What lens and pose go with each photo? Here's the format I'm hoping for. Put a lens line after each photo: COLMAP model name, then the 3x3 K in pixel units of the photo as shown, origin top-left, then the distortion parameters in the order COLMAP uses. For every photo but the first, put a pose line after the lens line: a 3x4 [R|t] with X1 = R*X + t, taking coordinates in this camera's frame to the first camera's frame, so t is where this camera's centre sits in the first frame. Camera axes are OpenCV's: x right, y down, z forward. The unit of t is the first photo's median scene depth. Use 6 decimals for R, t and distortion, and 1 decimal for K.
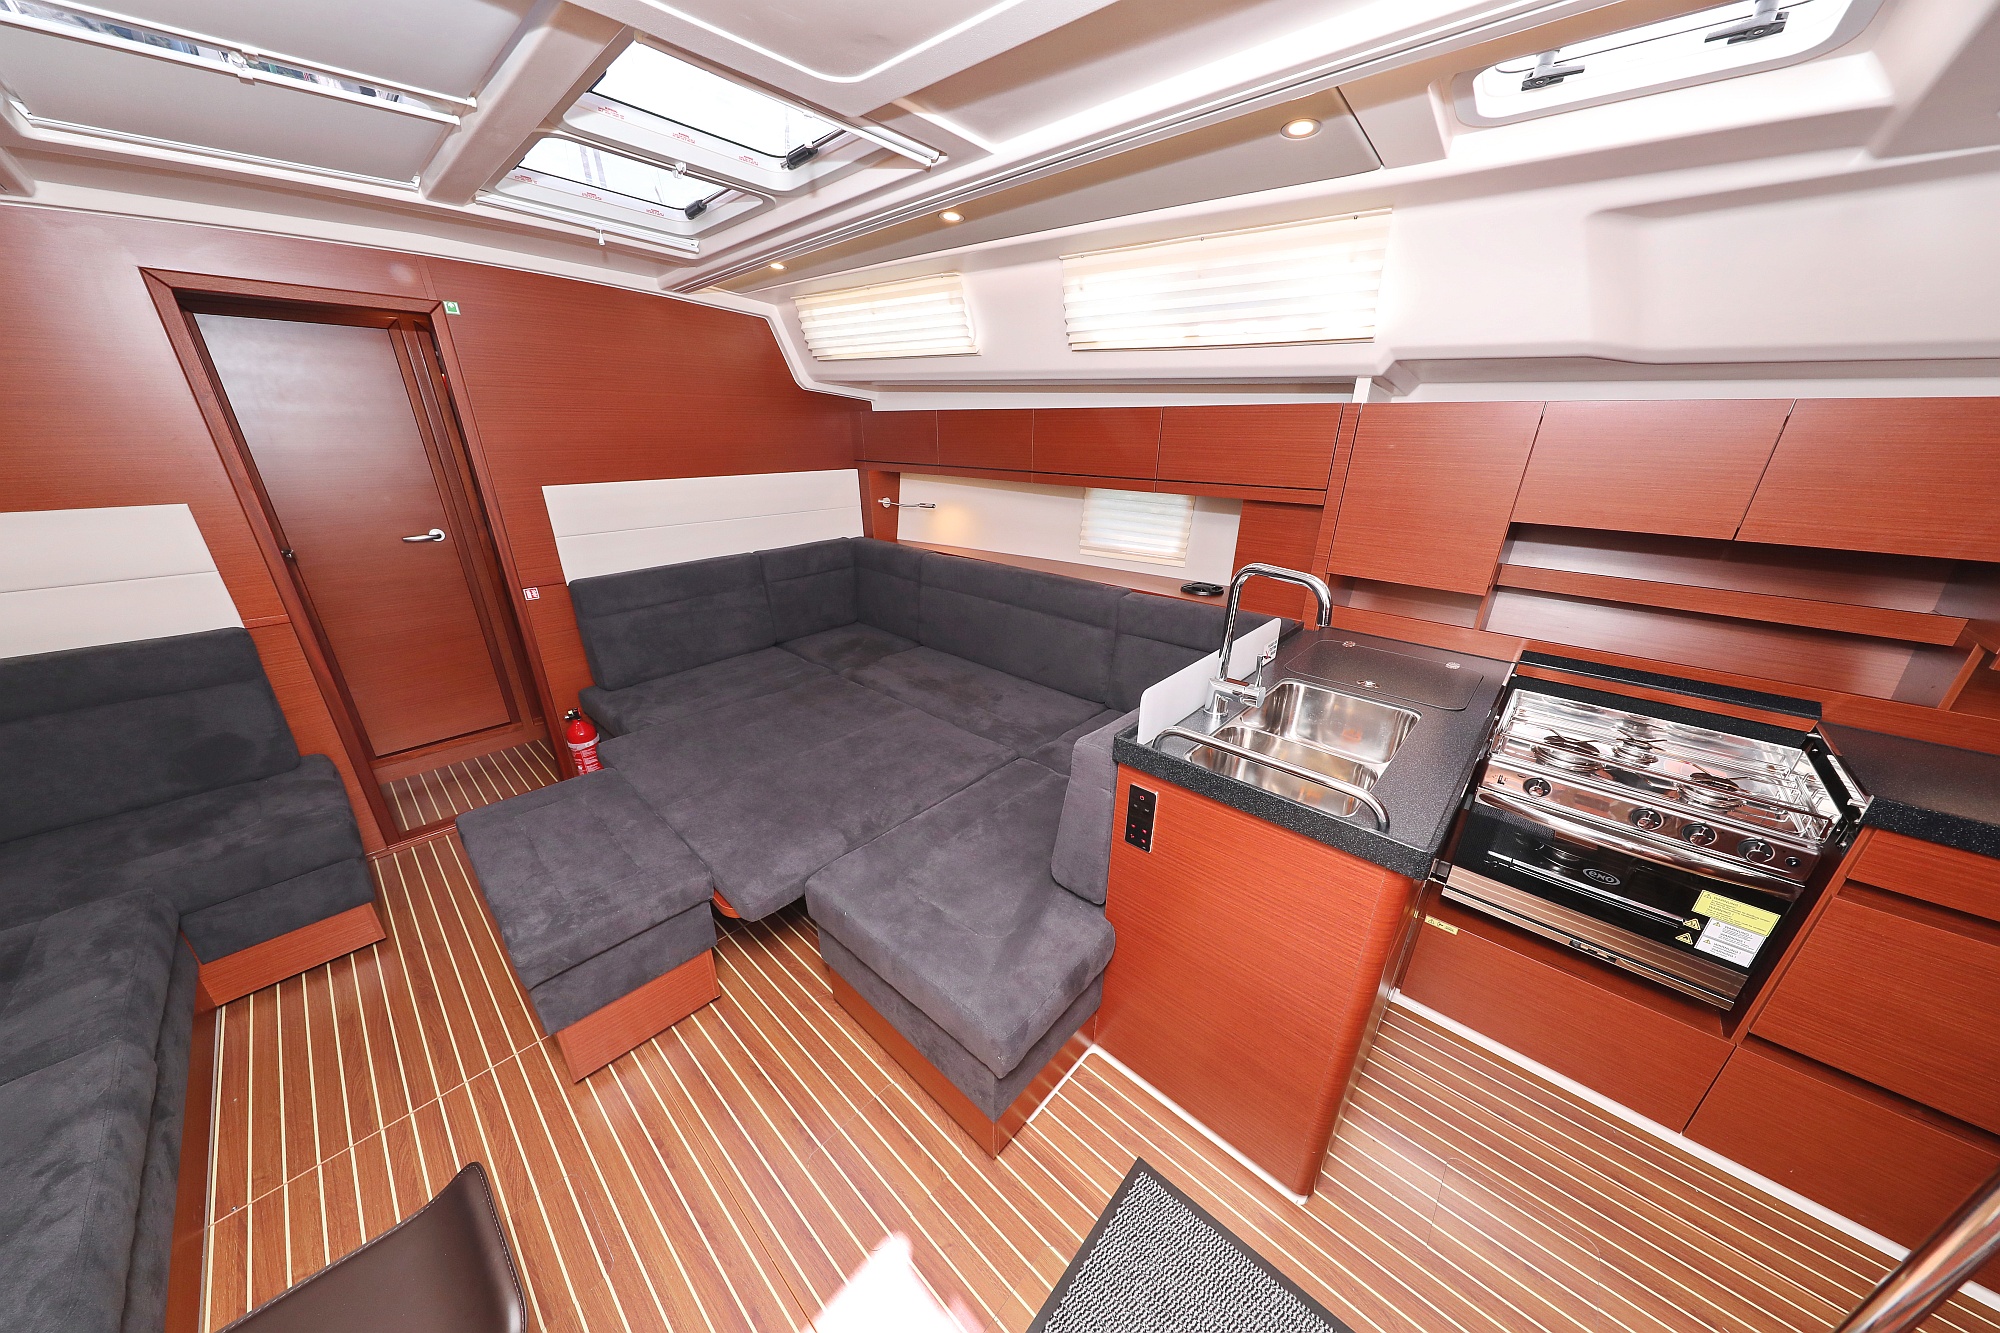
lens RADIAL K [[609.9, 0, 1042.0], [0, 609.9, 669.4], [0, 0, 1]] dist [0.000490, 0.000023]
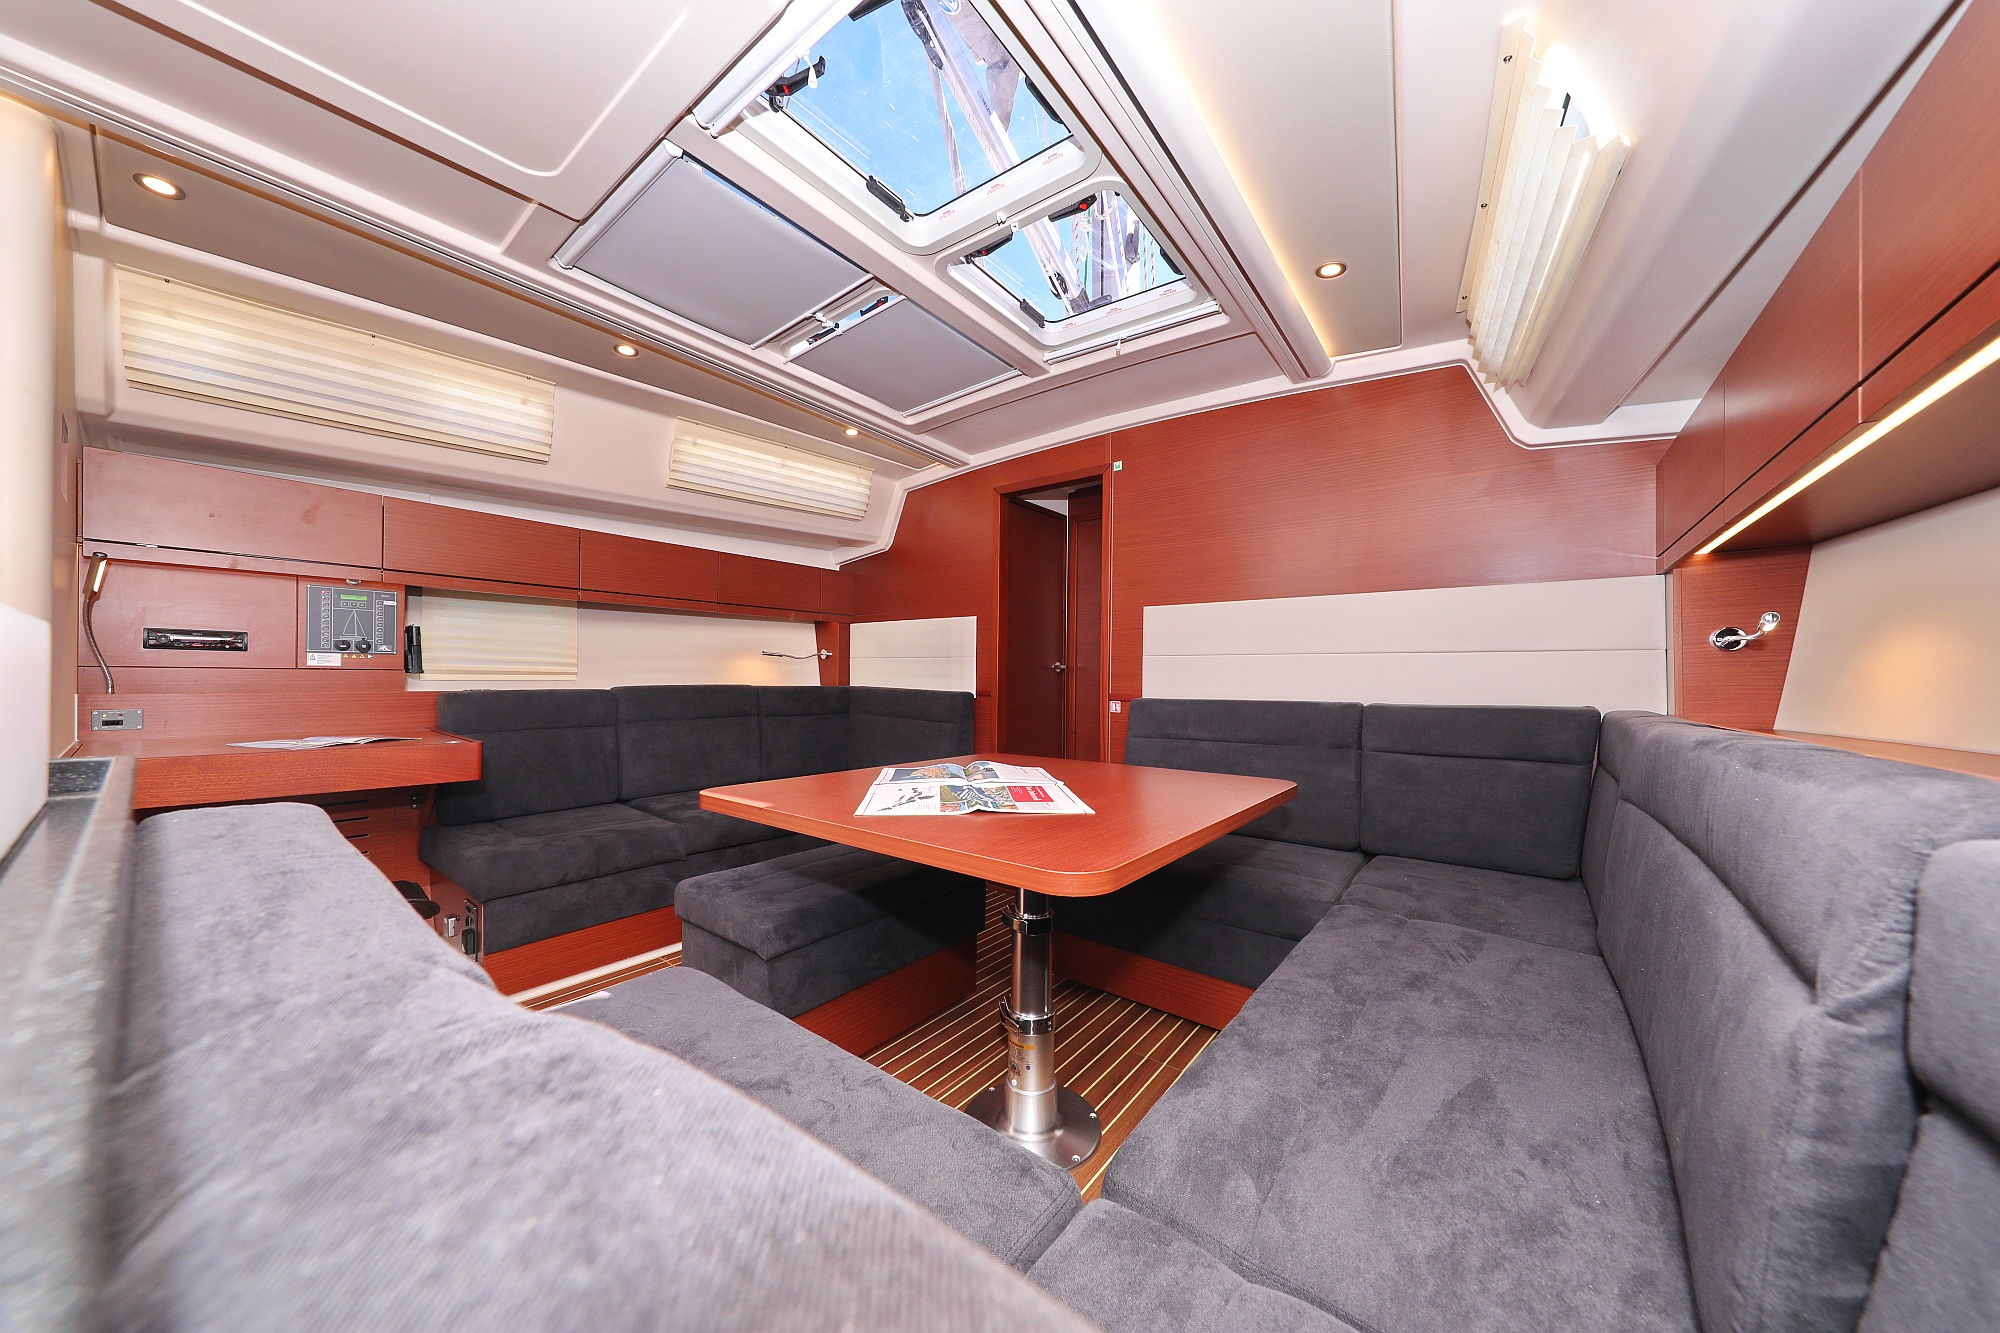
lens RADIAL K [[666.9, 0, 1000.0], [0, 666.9, 666.5], [0, 0, 1]] dist [0.000647, 0.000031]
pose [[0.056669, -0.018832, -0.998215, 0.283362], [-0.362748, 0.931106, -0.038159, -0.071738], [0.930162, 0.364263, 0.045934, 0.727805]]
